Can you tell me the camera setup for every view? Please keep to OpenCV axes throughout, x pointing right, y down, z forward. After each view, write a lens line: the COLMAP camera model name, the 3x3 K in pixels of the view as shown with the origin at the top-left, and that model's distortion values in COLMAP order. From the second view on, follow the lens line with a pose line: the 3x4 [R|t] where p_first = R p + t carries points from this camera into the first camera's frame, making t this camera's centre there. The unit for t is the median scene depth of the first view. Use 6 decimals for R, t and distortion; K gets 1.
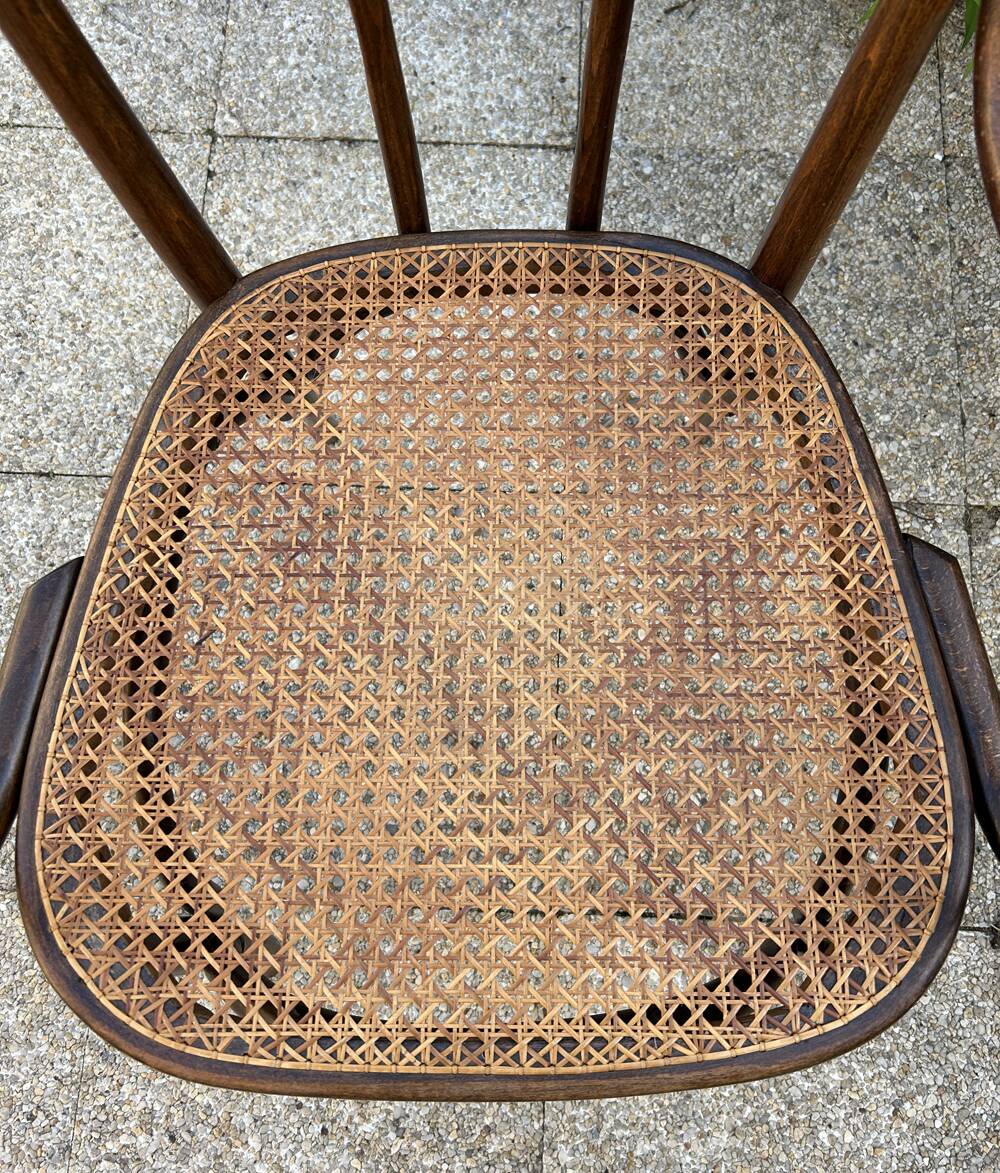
lens RADIAL K [[1065.8, 0, 533.8], [0, 1065.8, 580.9], [0, 0, 1]] dist [0.022358, -0.014517]
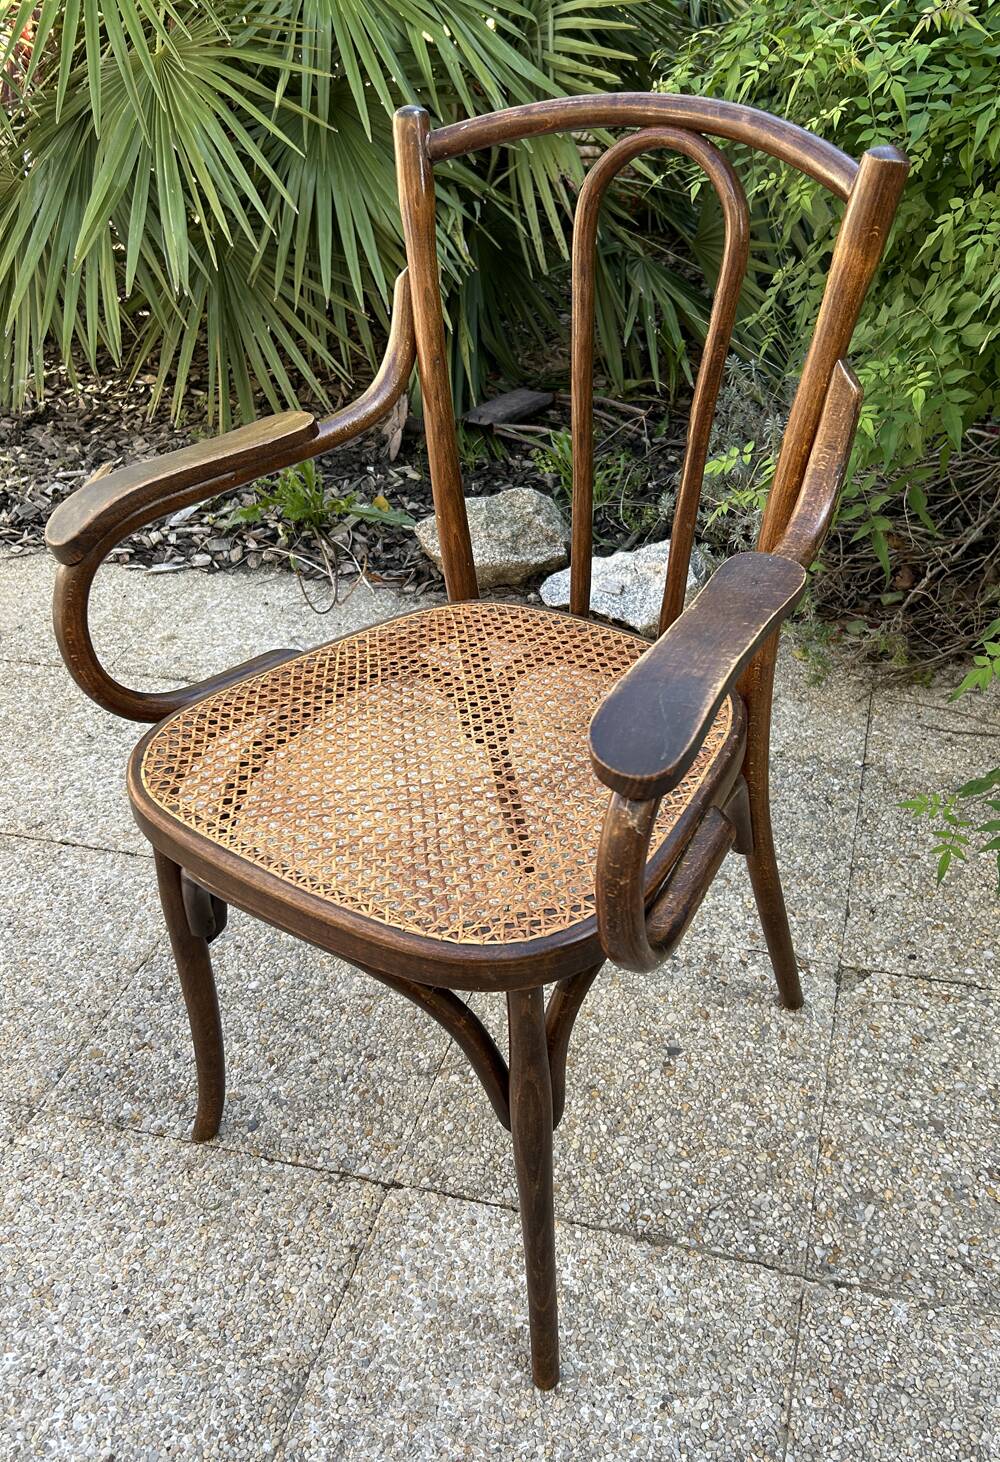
lens RADIAL K [[1287.0, 0, 522.2], [0, 1287.0, 748.5], [0, 0, 1]] dist [0.062318, -0.094466]
pose [[0.970576, 0.098799, -0.219593, 0.616397], [-0.215348, 0.764175, -0.607998, 1.170672], [0.107738, 0.637397, 0.762966, -0.442660]]
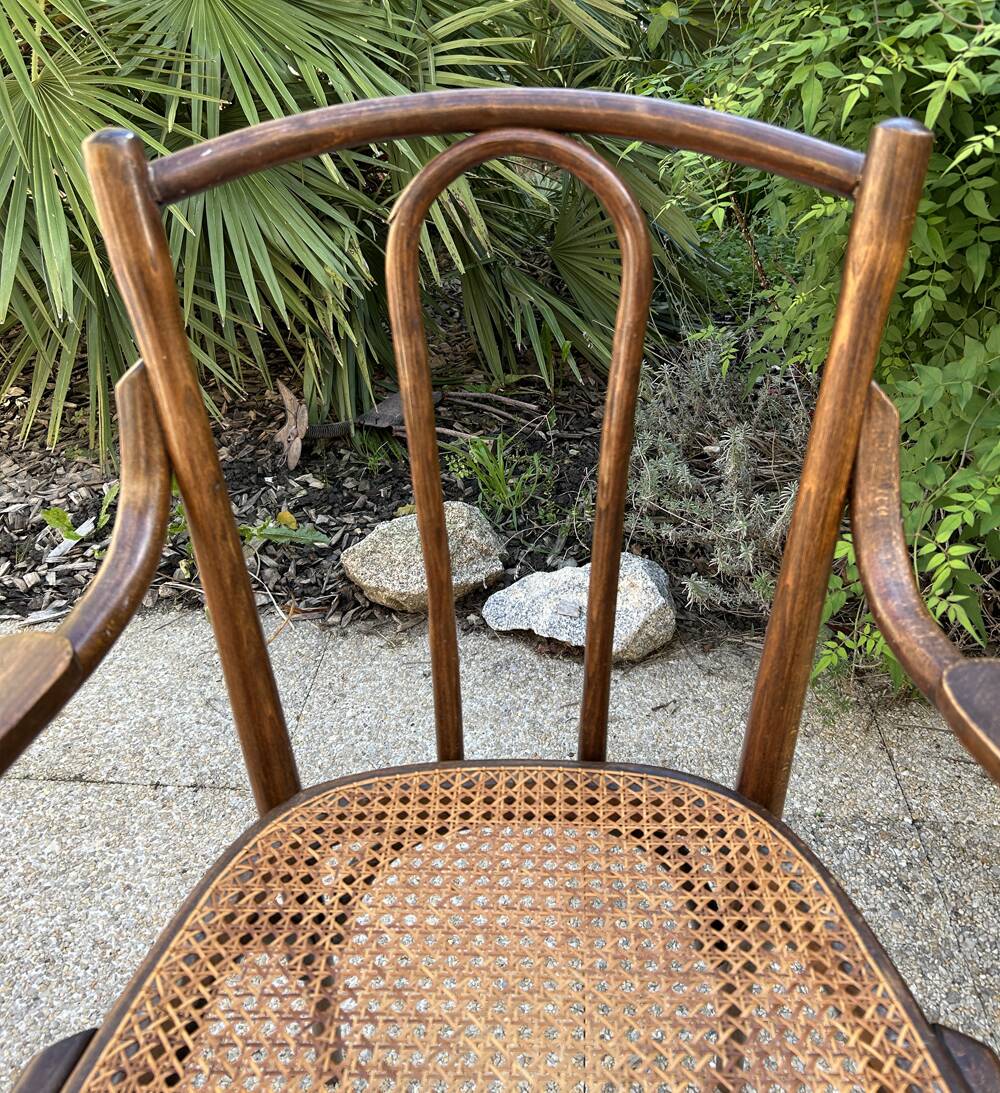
lens RADIAL K [[1005.7, 0, 504.0], [0, 1005.7, 417.9], [0, 0, 1]] dist [0.045043, -0.050258]
pose [[0.999225, 0.002001, -0.039307, -0.008657], [-0.031432, 0.641618, -0.766380, 0.307844], [0.023687, 0.767022, 0.641184, -0.029922]]
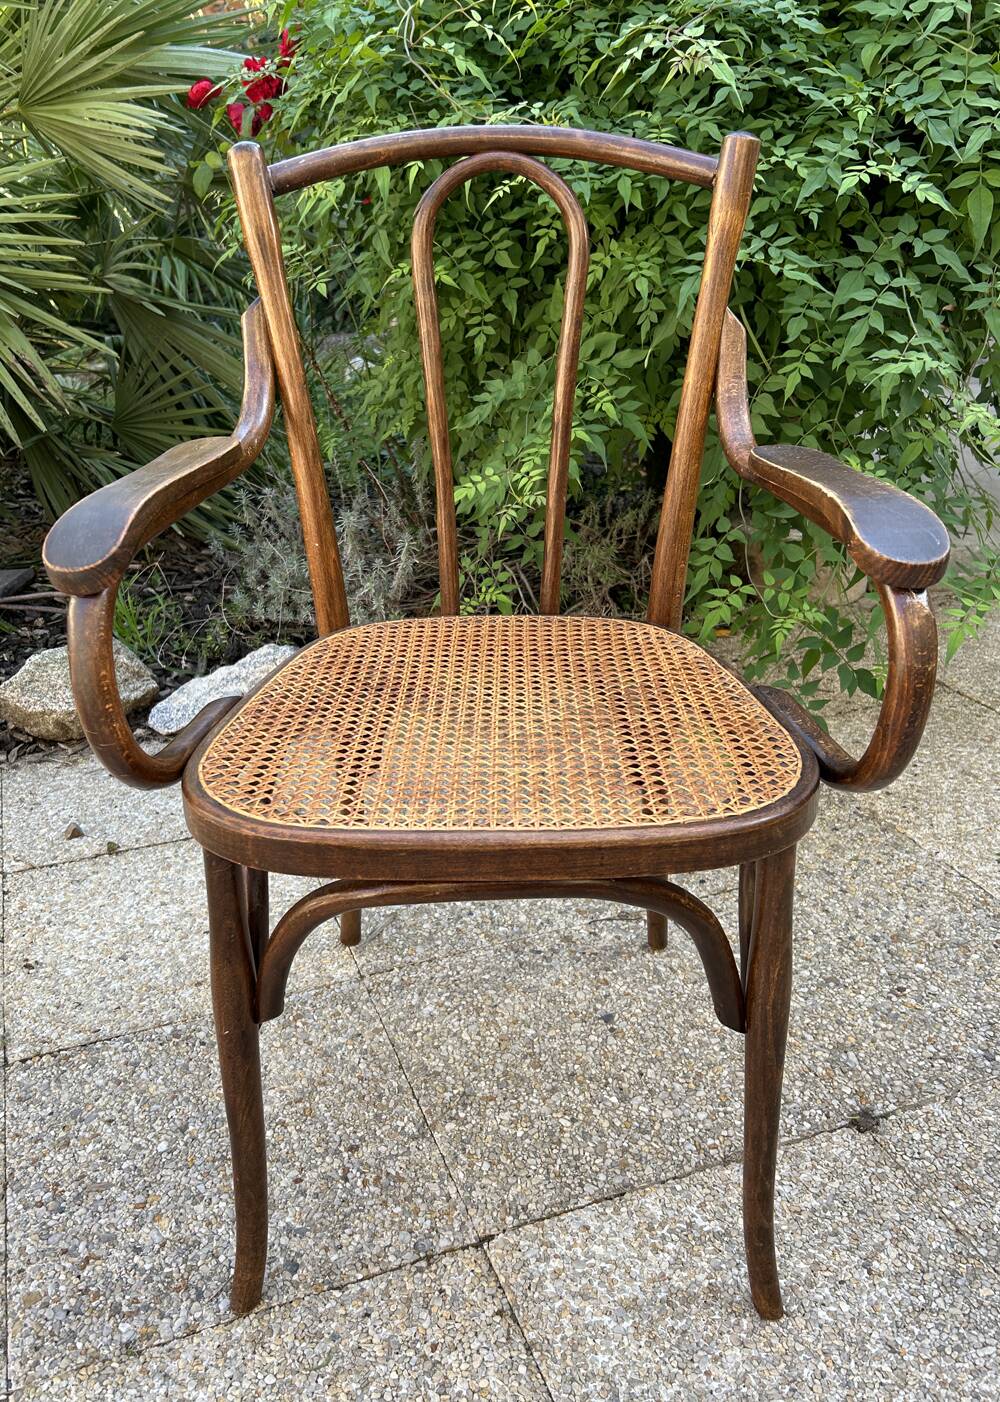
lens RADIAL K [[1182.7, 0, 460.3], [0, 1182.7, 715.8], [0, 0, 1]] dist [0.024982, -0.016480]
pose [[0.927578, -0.175836, 0.329667, -0.437837], [0.365491, 0.610171, -0.702927, 1.224110], [-0.077554, 0.772511, 0.630248, -0.110270]]
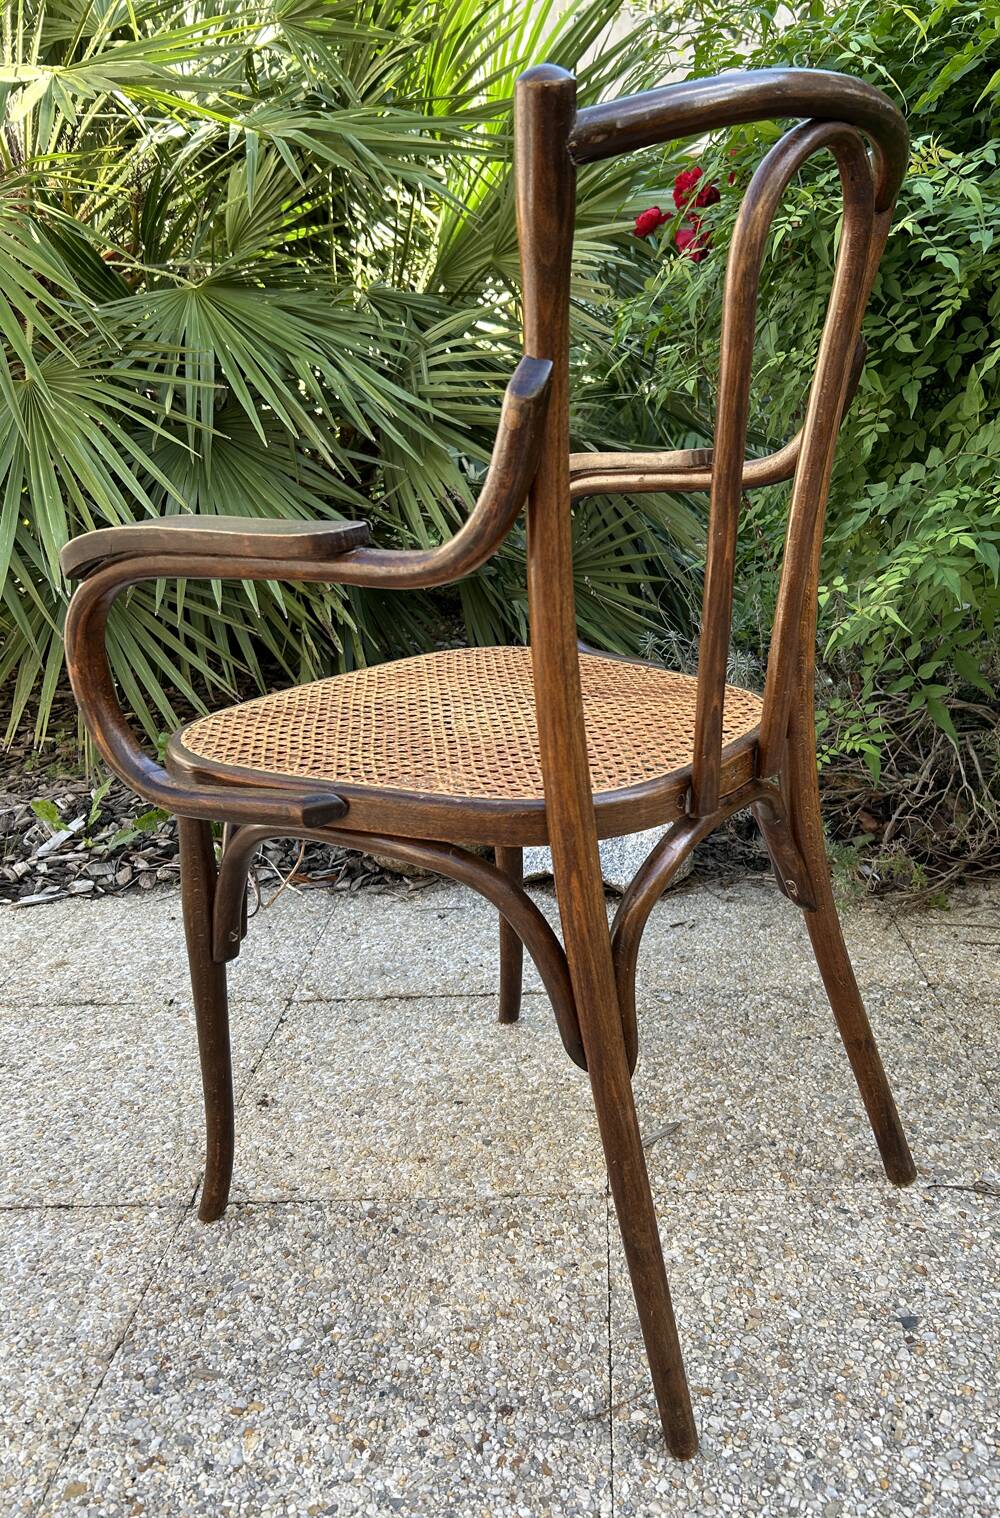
lens RADIAL K [[1239.4, 0, 552.7], [0, 1239.4, 756.6], [0, 0, 1]] dist [0.012560, -0.003978]
pose [[0.998892, -0.046493, -0.007232, 0.010713], [0.018332, 0.526106, -0.850221, 1.119695], [0.043334, 0.849147, 0.526376, 0.161925]]
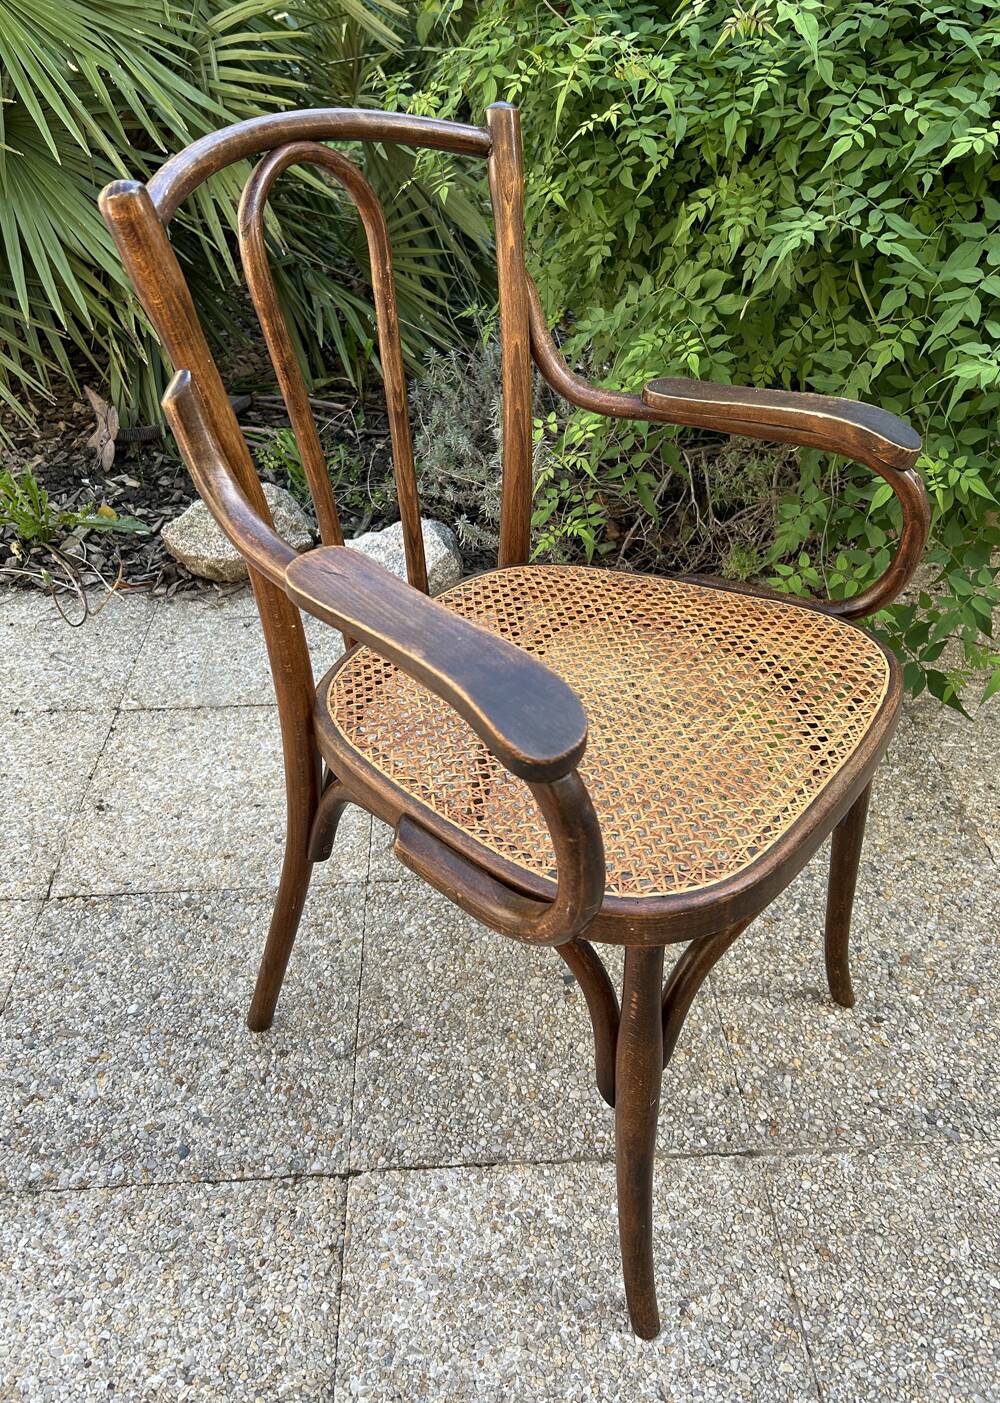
lens RADIAL K [[1182.2, 0, 494.6], [0, 1182.2, 651.0], [0, 0, 1]] dist [0.021129, -0.007336]
pose [[0.996311, -0.053344, 0.067215, 0.173548], [0.084692, 0.737329, -0.670204, 1.157261], [-0.013808, 0.673424, 0.739127, -0.387525]]
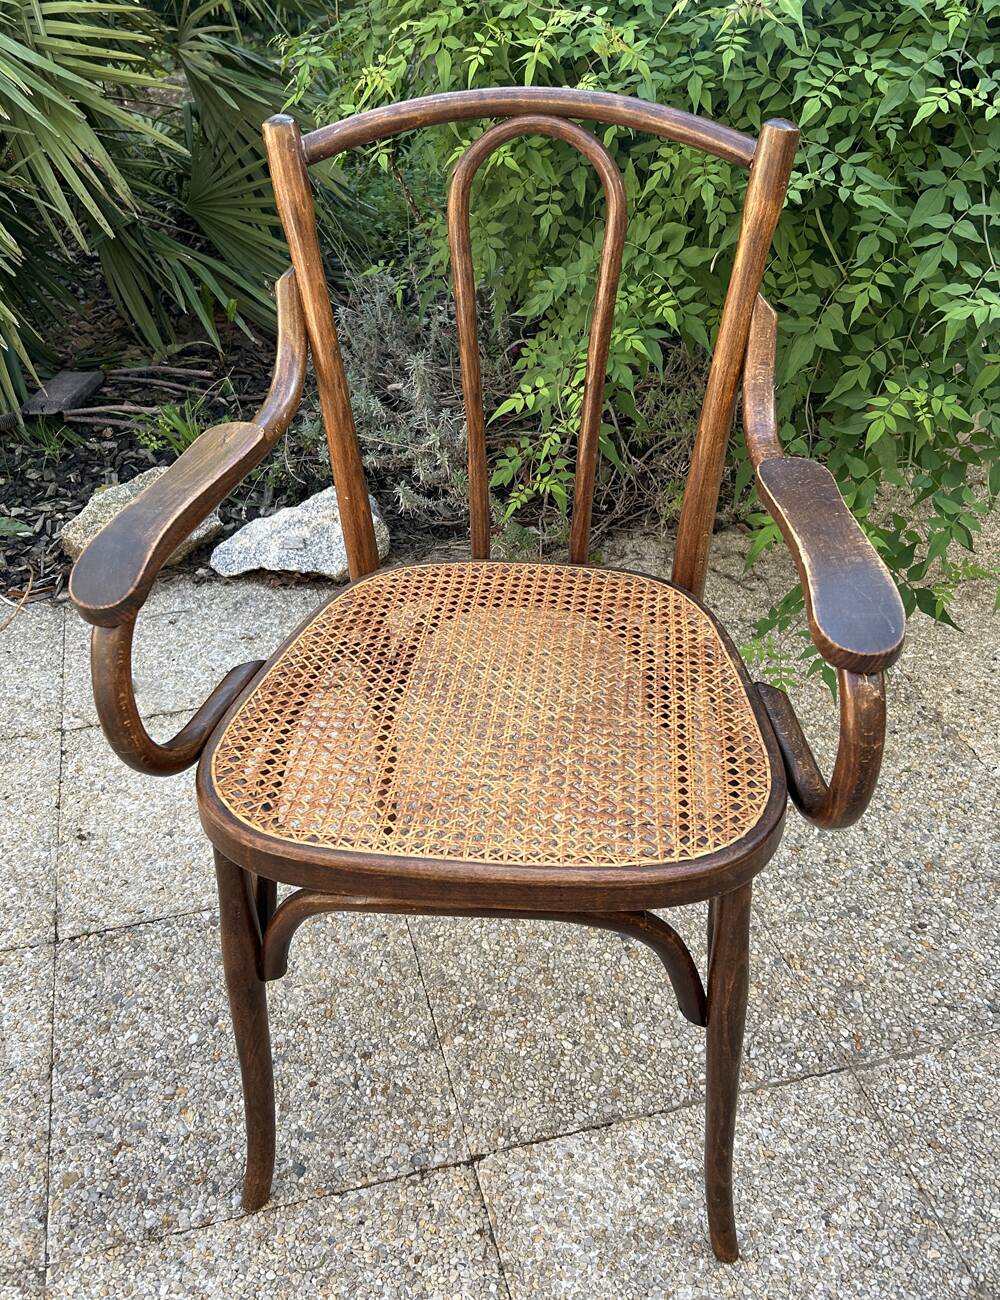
lens RADIAL K [[1317.4, 0, 479.8], [0, 1317.4, 585.9], [0, 0, 1]] dist [0.027693, -0.021830]
pose [[0.958919, -0.167065, 0.229269, -0.291993], [0.278415, 0.709241, -0.647659, 1.202716], [-0.054406, 0.684884, 0.726618, -0.577712]]
